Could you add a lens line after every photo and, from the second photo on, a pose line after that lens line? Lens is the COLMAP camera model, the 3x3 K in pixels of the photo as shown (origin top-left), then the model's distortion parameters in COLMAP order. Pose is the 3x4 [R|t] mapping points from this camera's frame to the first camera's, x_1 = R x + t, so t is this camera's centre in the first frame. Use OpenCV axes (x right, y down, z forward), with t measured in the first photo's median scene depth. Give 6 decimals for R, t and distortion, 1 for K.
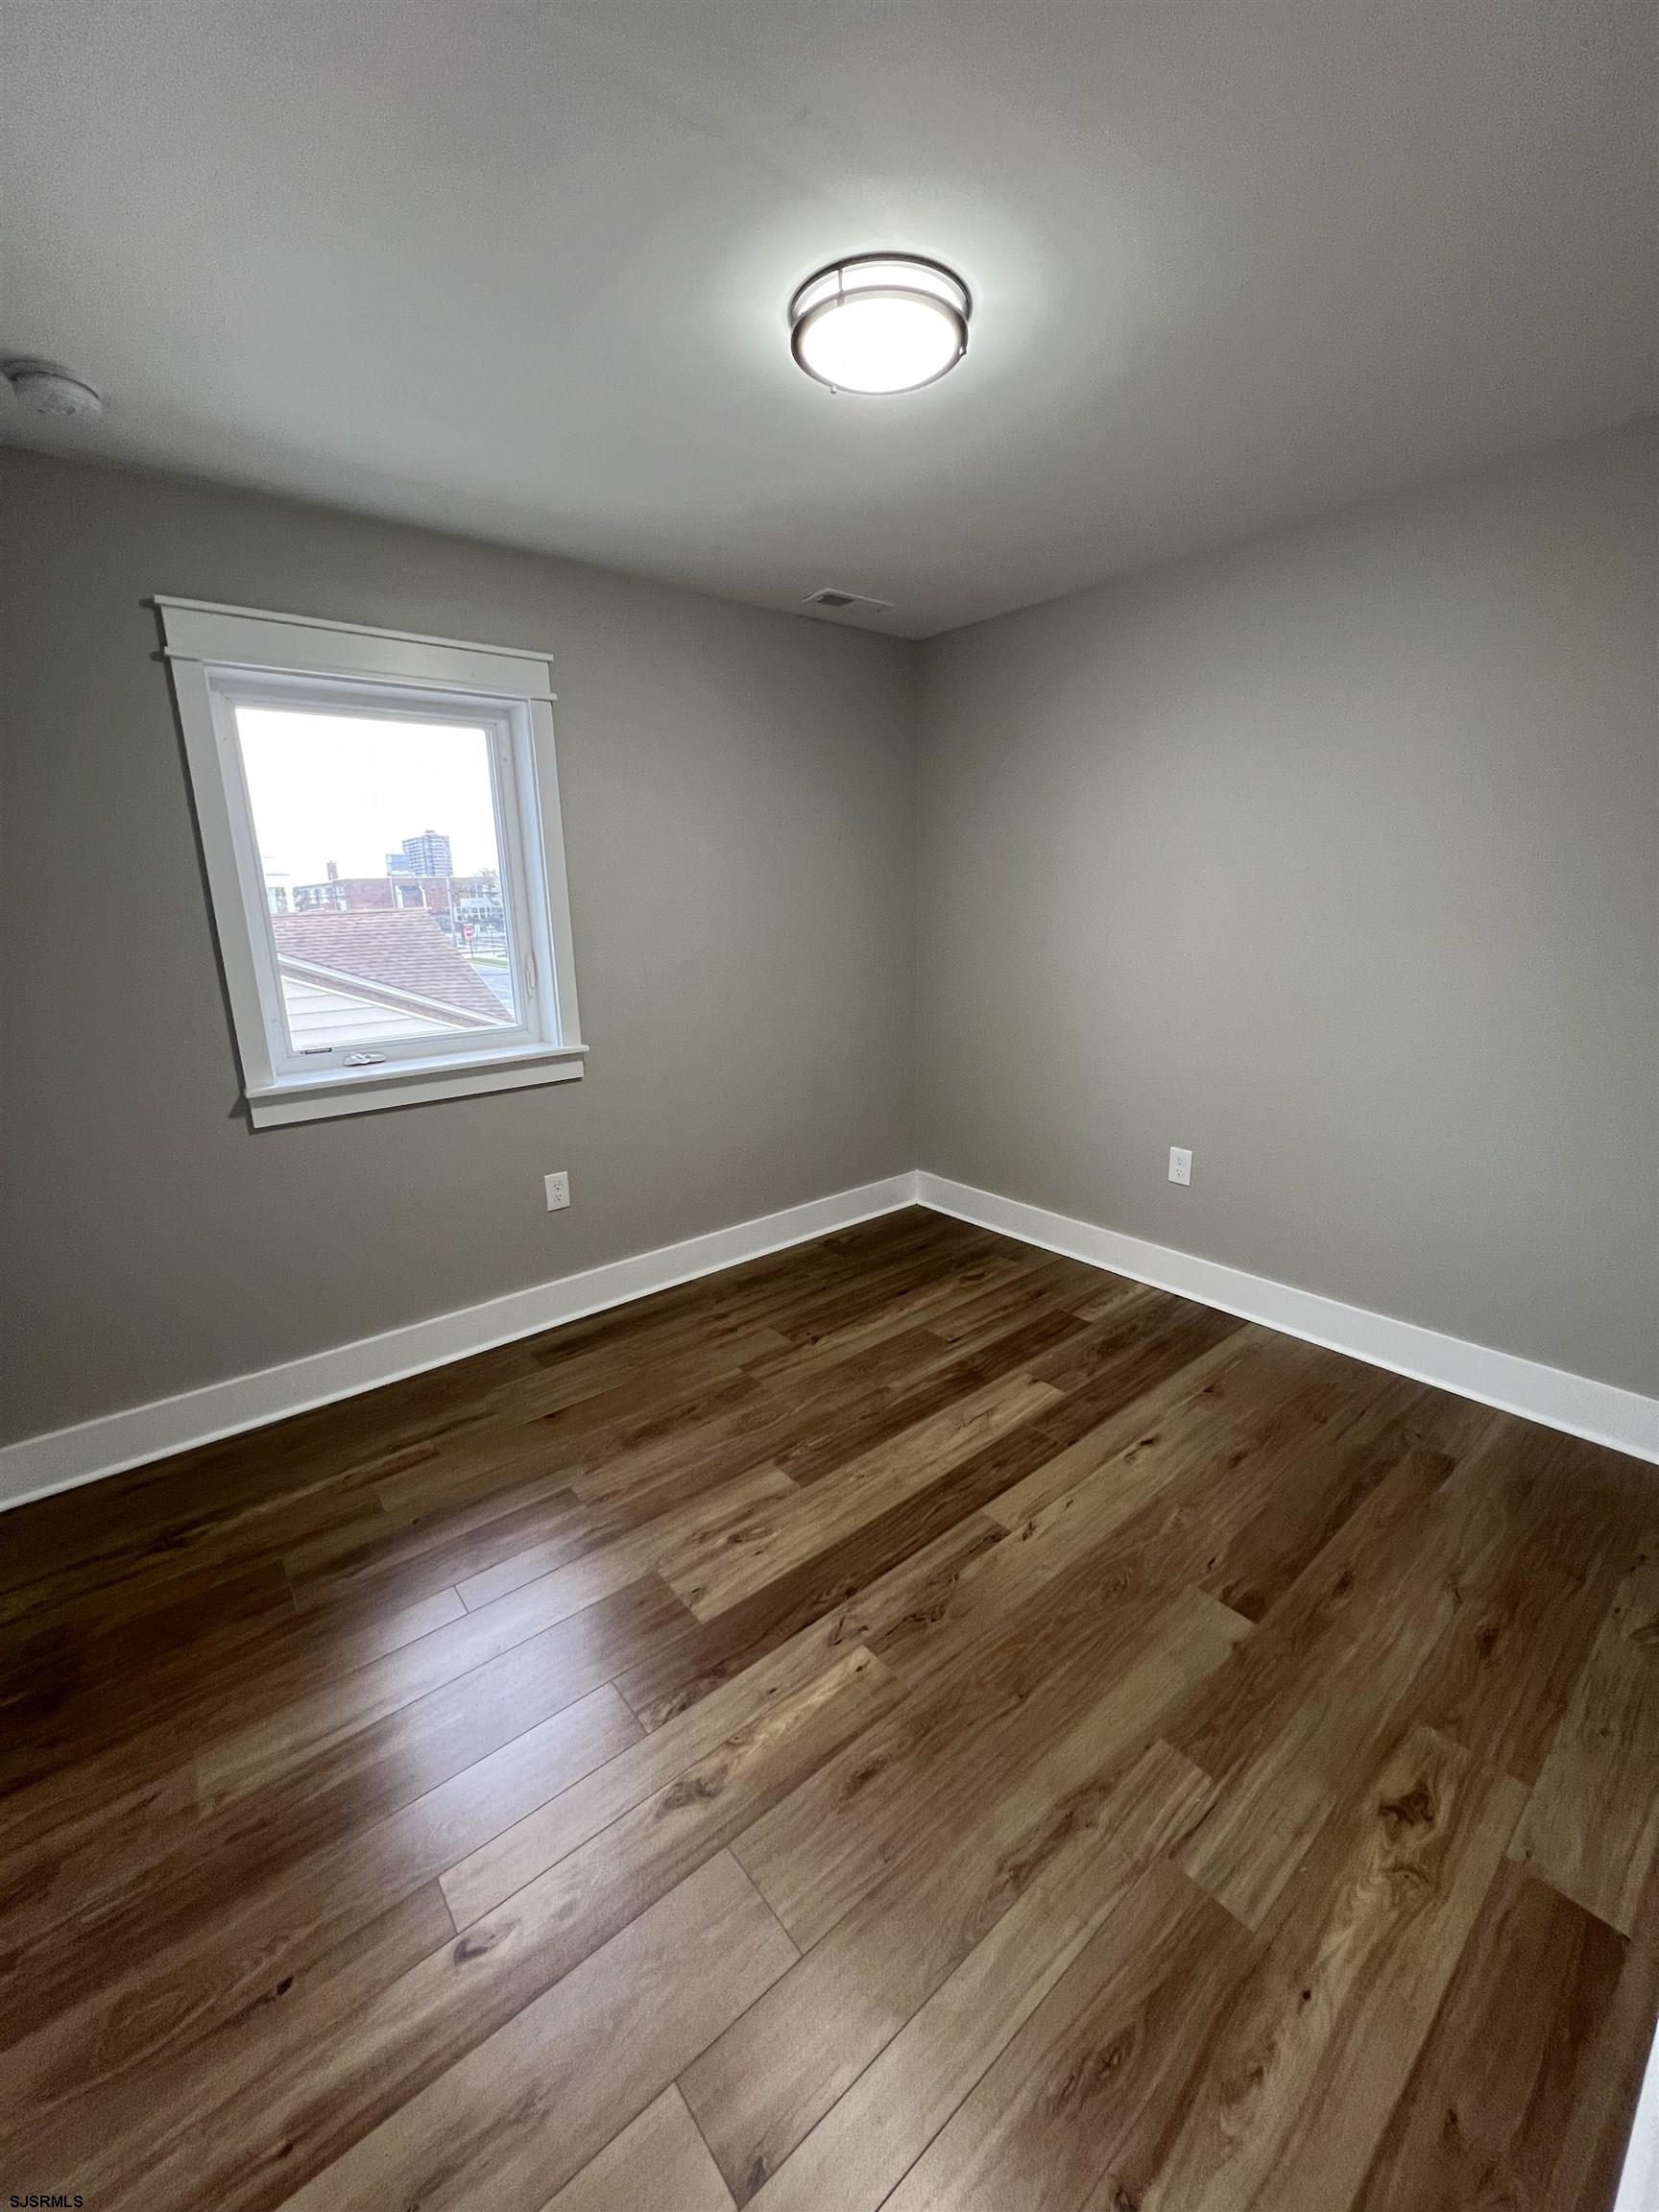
lens RADIAL K [[896.3, 0, 838.3], [0, 896.3, 1098.6], [0, 0, 1]] dist [-0.000640, 0.000369]
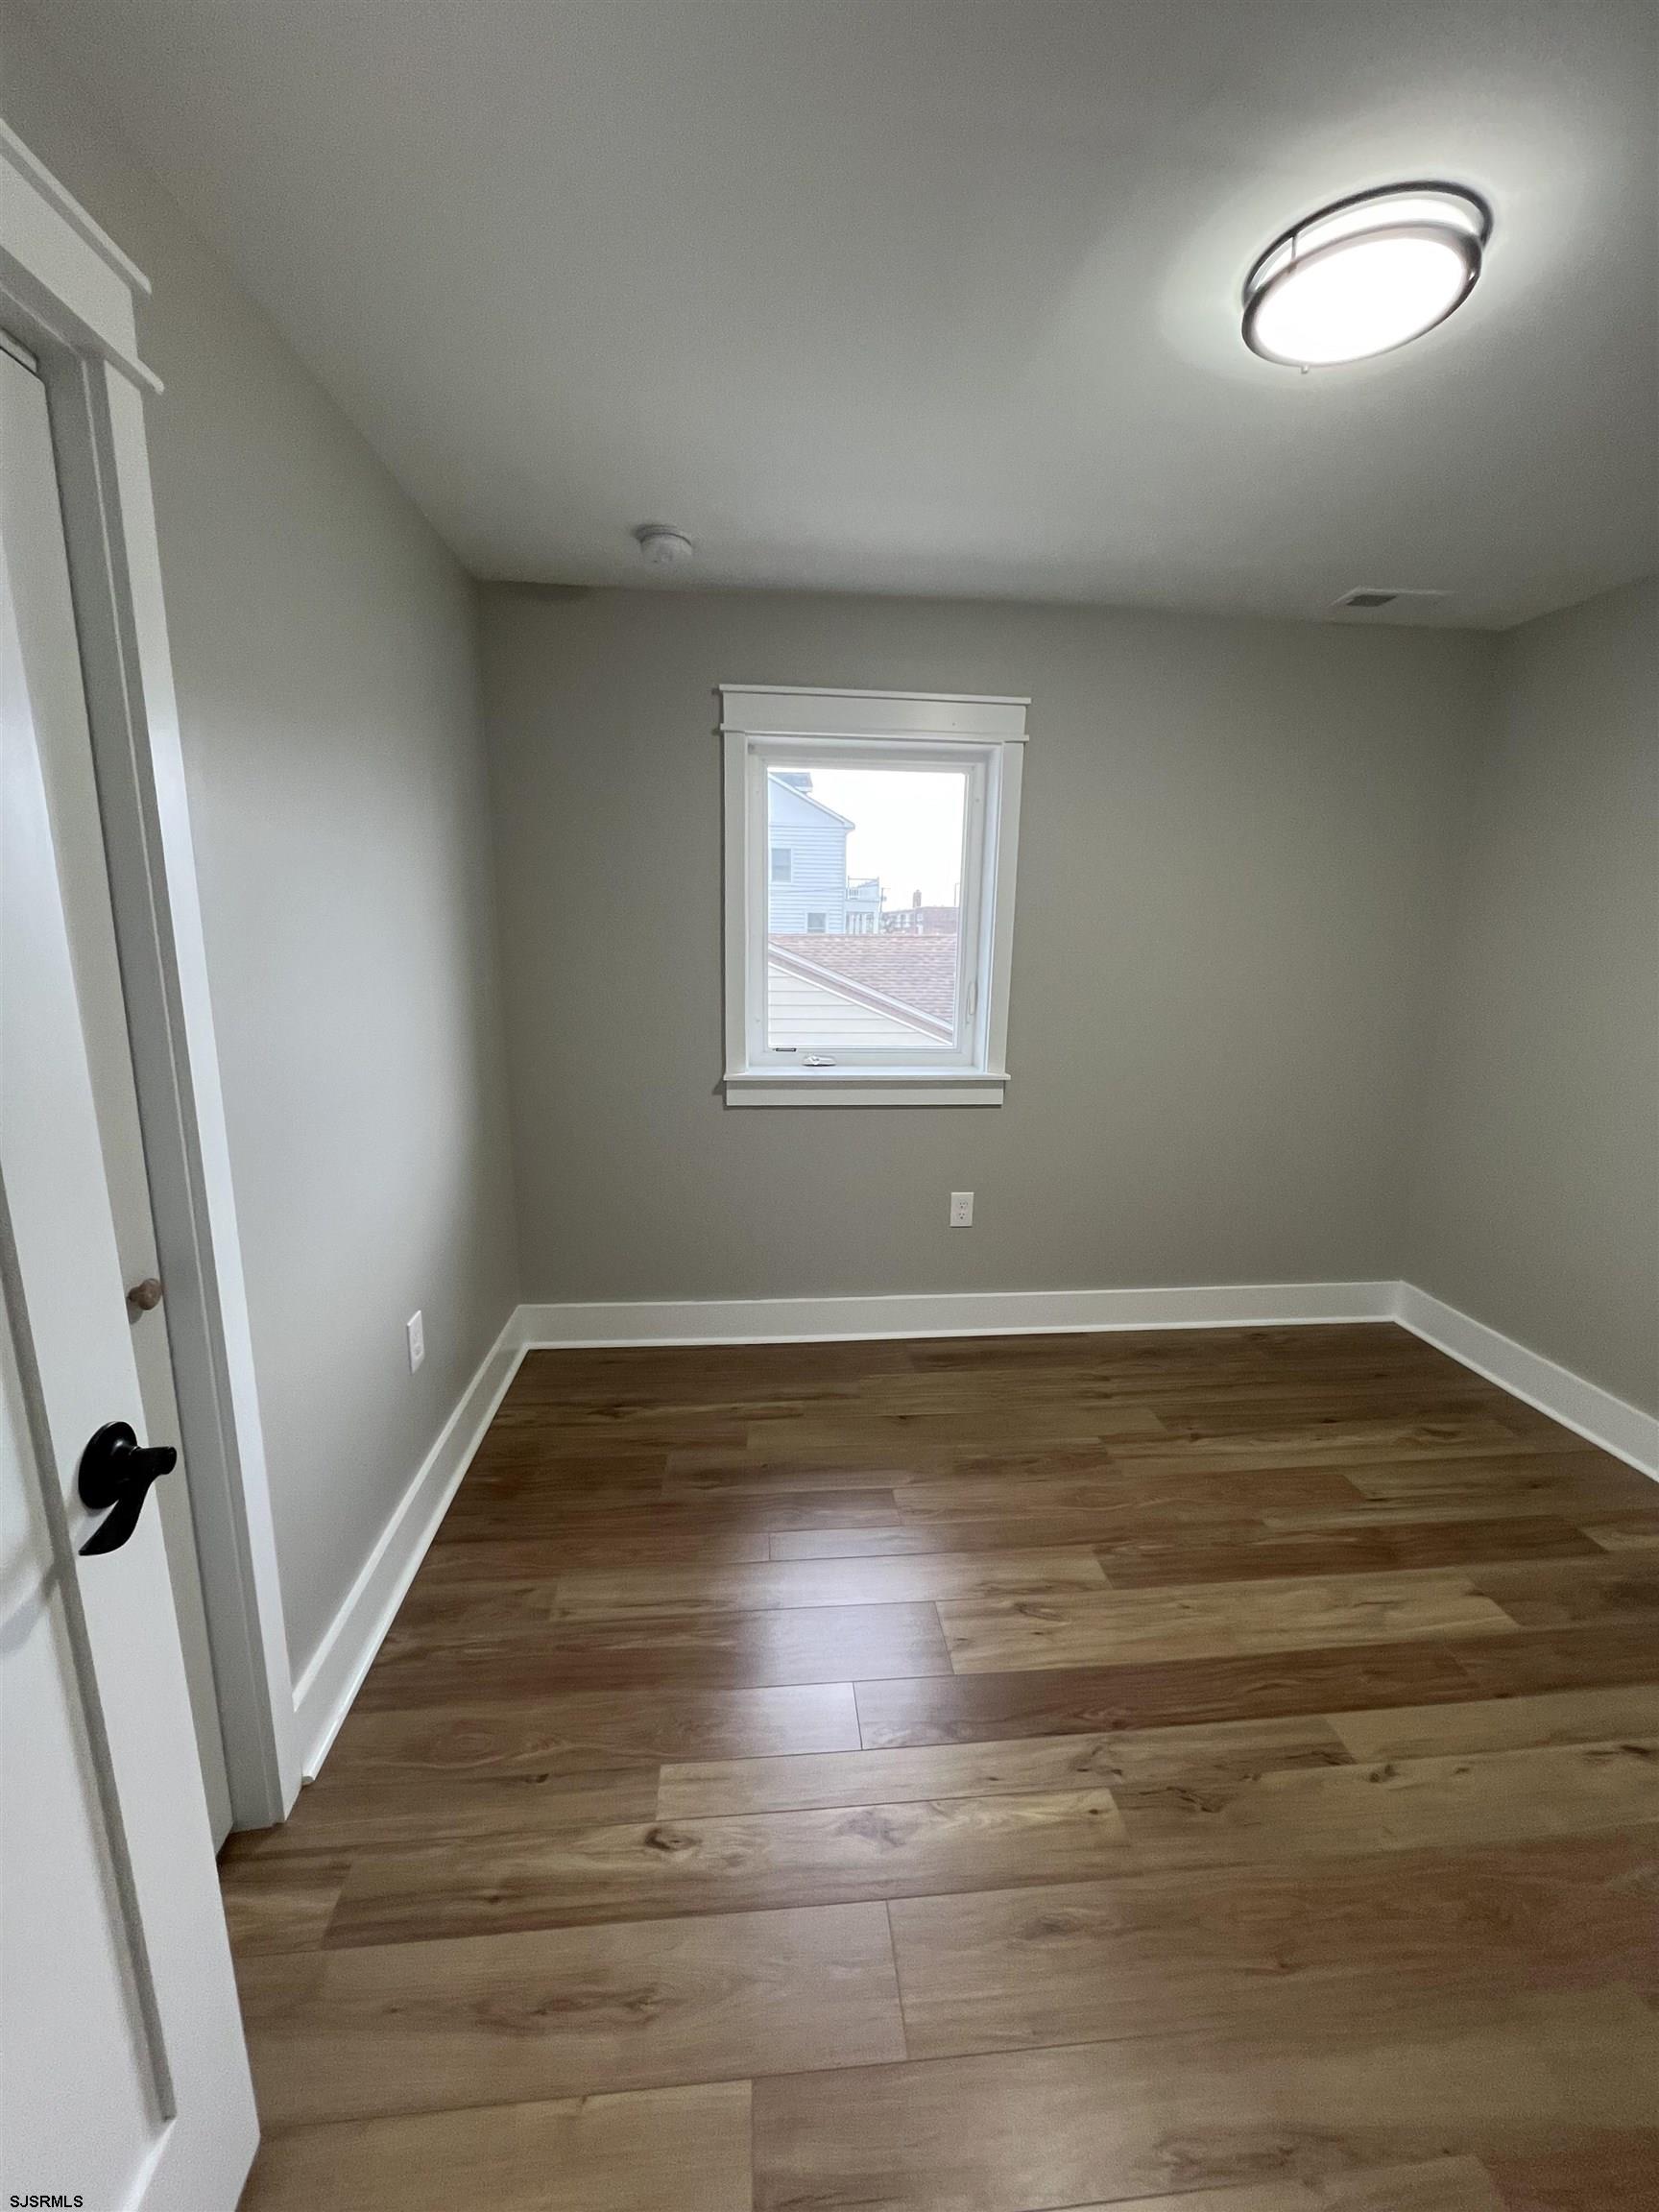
lens RADIAL K [[896.3, 0, 840.1], [0, 896.3, 1097.7], [0, 0, 1]] dist [-0.000640, 0.000369]
pose [[0.822124, 0.143869, -0.550831, 0.208776], [-0.163505, 0.986449, 0.013614, -0.026404], [0.545325, 0.078871, 0.834506, 0.078522]]
